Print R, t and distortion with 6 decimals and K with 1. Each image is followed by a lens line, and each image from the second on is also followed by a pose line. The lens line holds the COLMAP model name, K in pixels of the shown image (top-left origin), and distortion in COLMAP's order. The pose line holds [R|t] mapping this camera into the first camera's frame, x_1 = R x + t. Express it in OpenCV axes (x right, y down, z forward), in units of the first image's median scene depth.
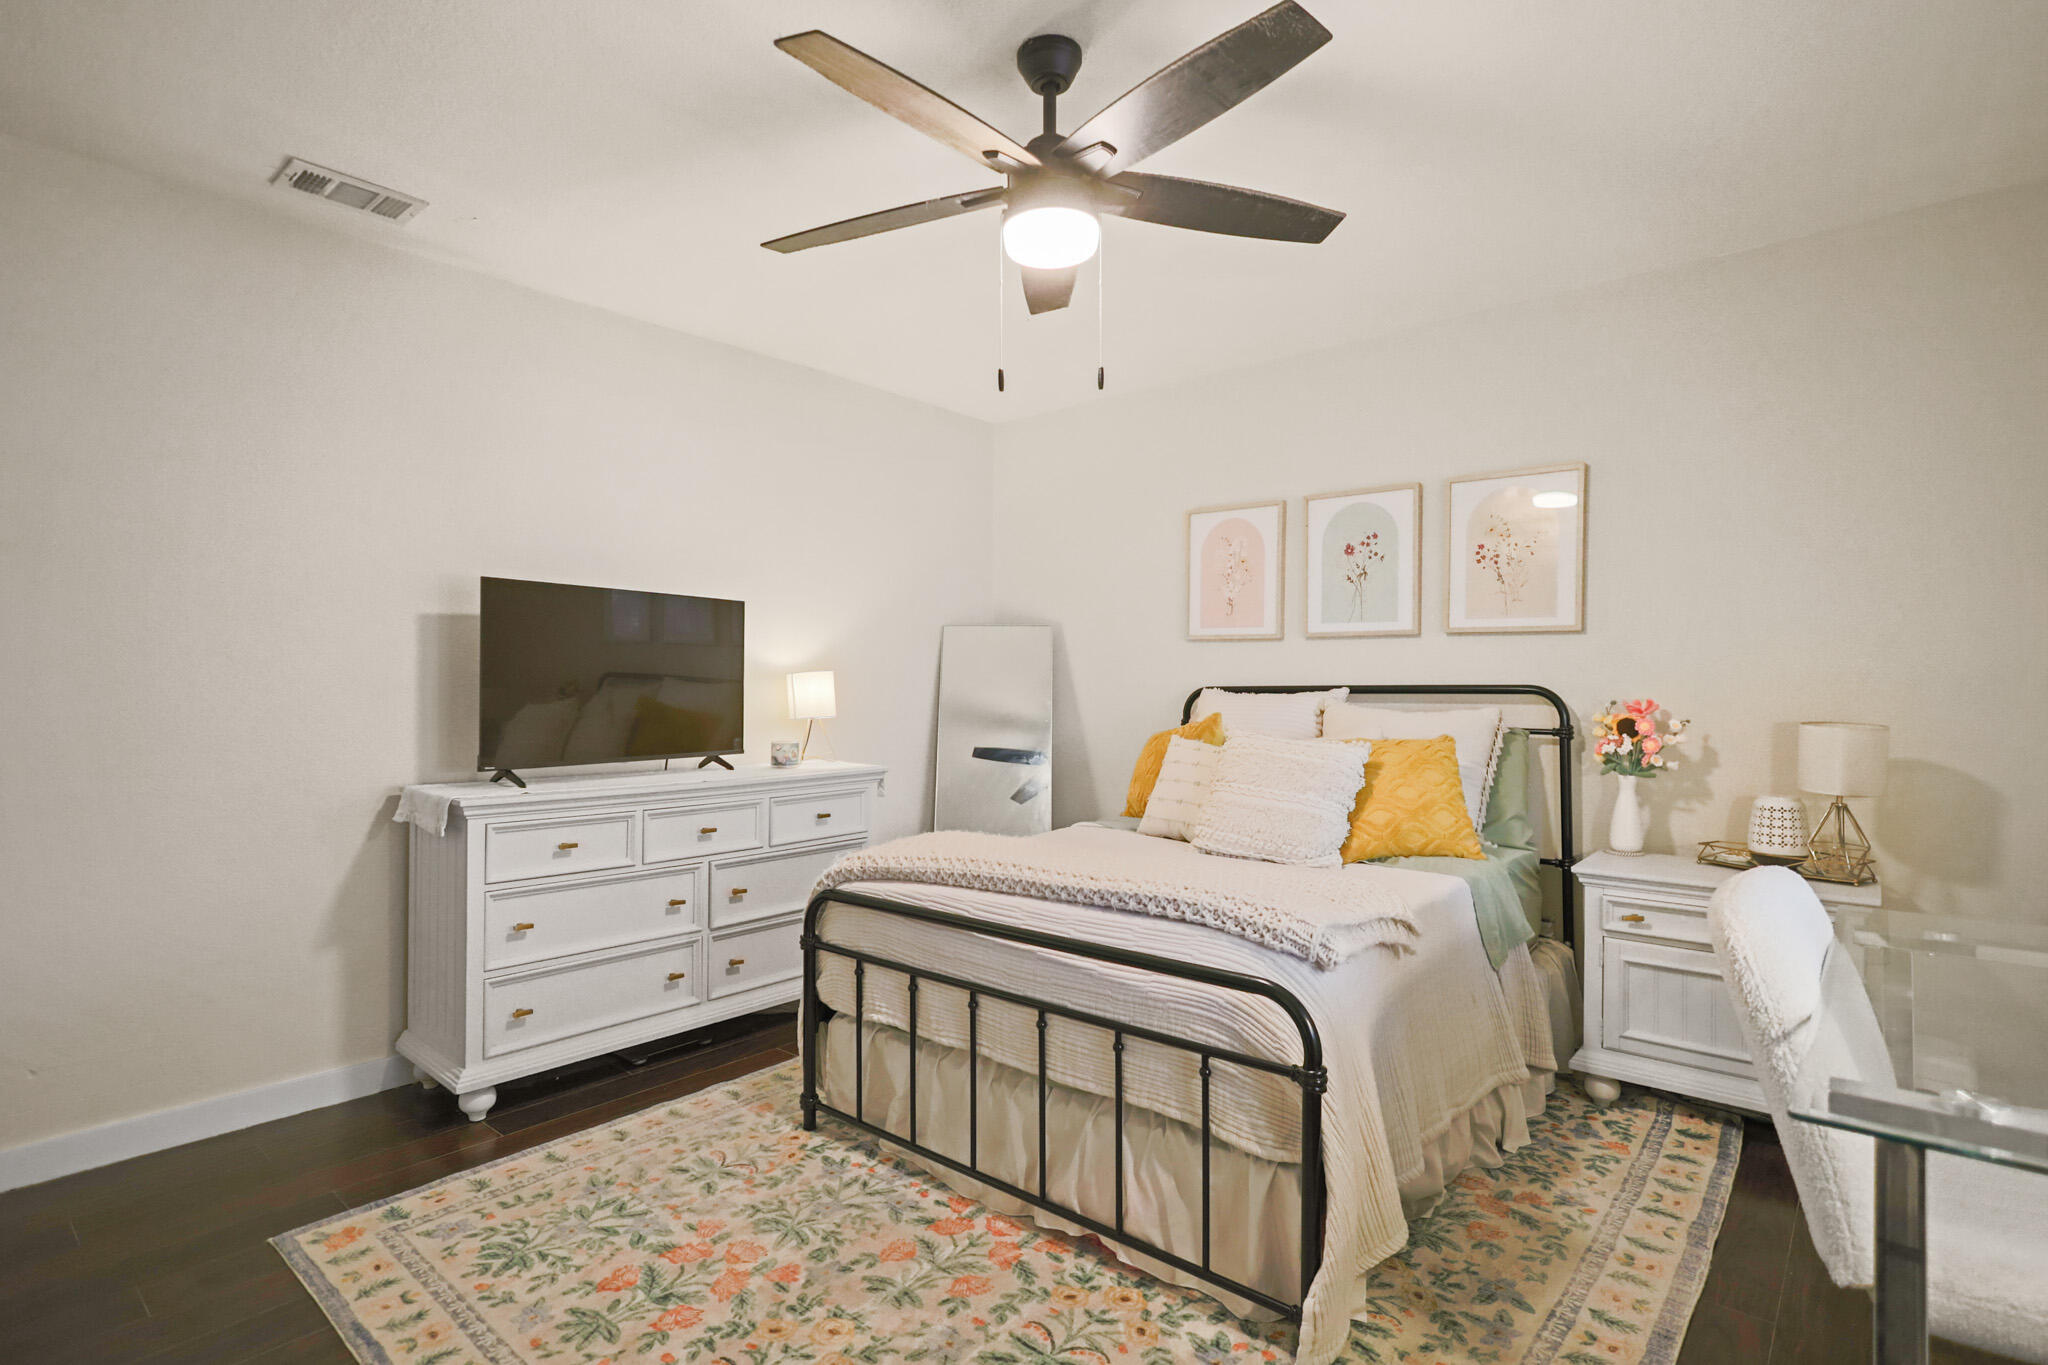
lens RADIAL K [[1010.8, 0, 1052.4], [0, 1010.8, 667.4], [0, 0, 1]] dist [-0.000450, 0.001429]
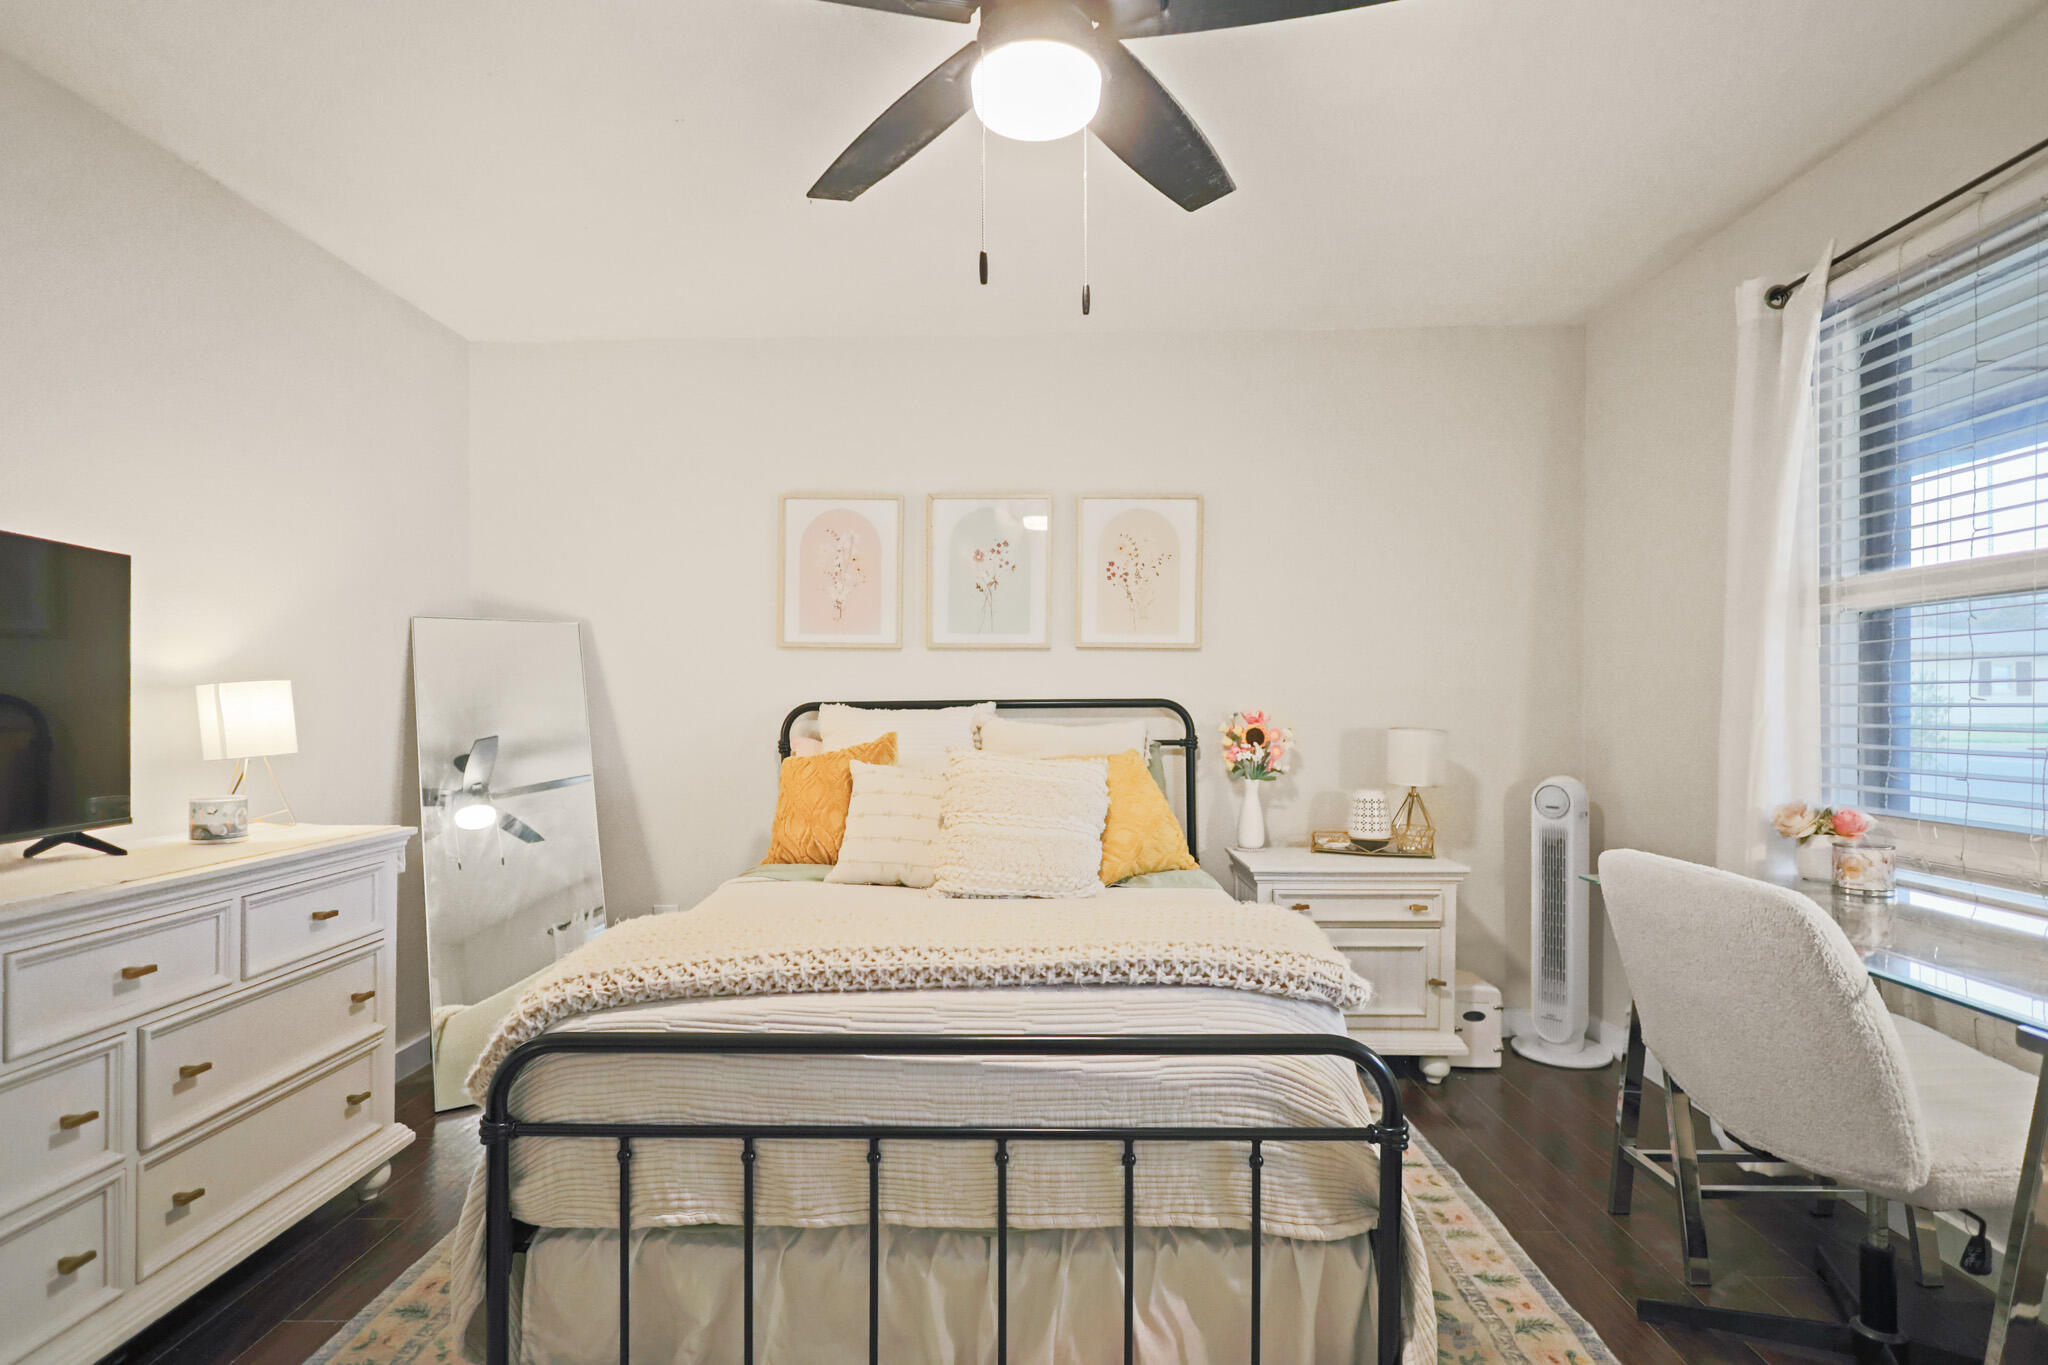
lens RADIAL K [[1010.8, 0, 1023.9], [0, 1010.8, 698.4], [0, 0, 1]] dist [-0.000450, 0.001429]
pose [[0.778975, -0.003047, 0.627048, -0.353372], [-0.006101, 0.999904, 0.012438, 0.005584], [-0.627026, -0.013515, 0.778881, 0.320707]]
